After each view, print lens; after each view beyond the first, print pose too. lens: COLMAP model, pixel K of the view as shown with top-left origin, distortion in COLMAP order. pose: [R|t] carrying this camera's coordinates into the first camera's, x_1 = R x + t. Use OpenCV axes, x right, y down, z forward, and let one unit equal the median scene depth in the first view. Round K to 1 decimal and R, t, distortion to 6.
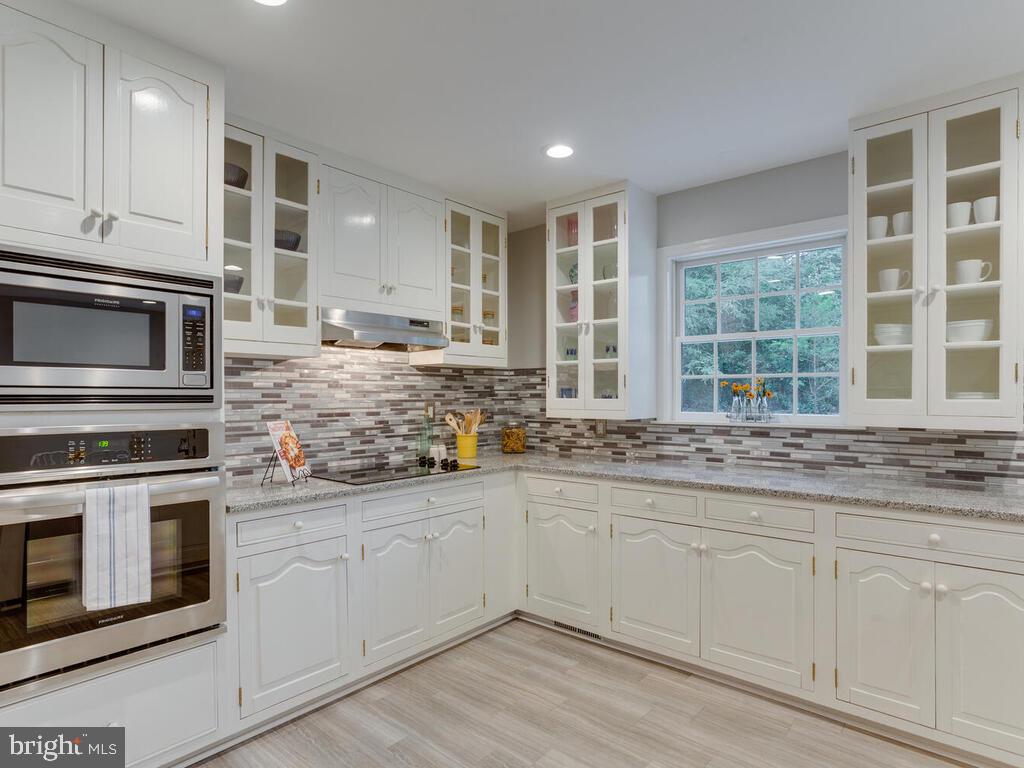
lens RADIAL K [[571.2, 0, 509.4], [0, 571.2, 397.5], [0, 0, 1]] dist [-0.023251, 0.011335]
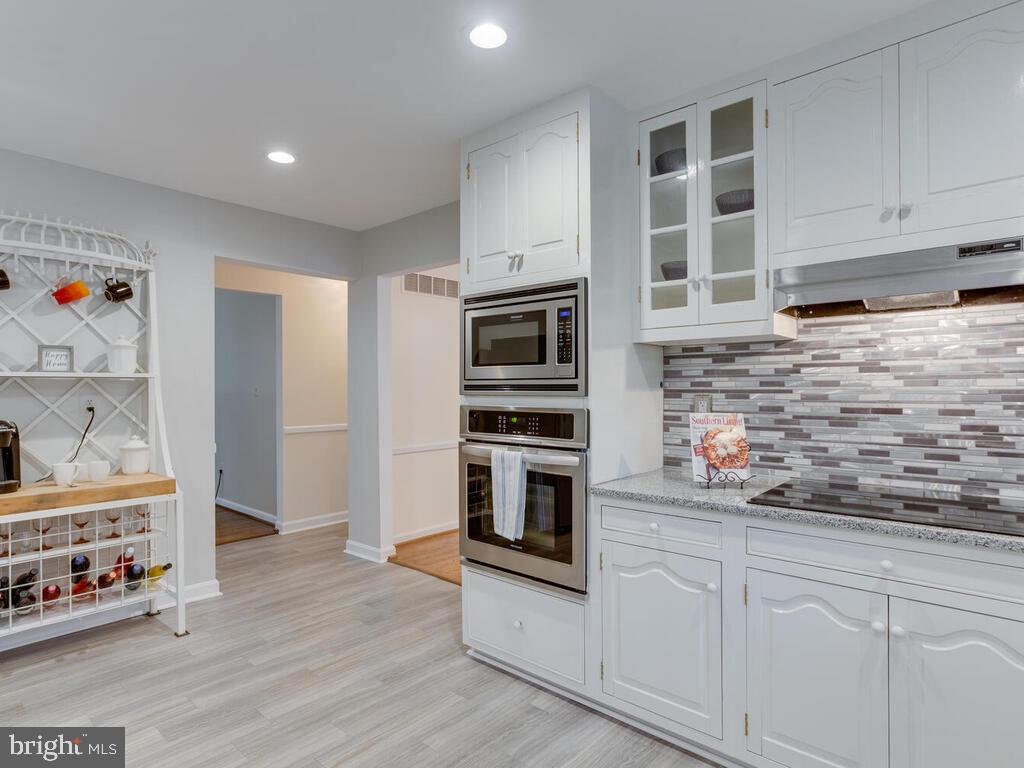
lens RADIAL K [[571.2, 0, 510.0], [0, 571.2, 388.8], [0, 0, 1]] dist [-0.023251, 0.011335]
pose [[-0.003083, 0.001686, -0.999994, 0.429211], [0.000626, 0.999998, 0.001684, 0.002227], [0.999995, -0.000621, -0.003084, 0.615989]]
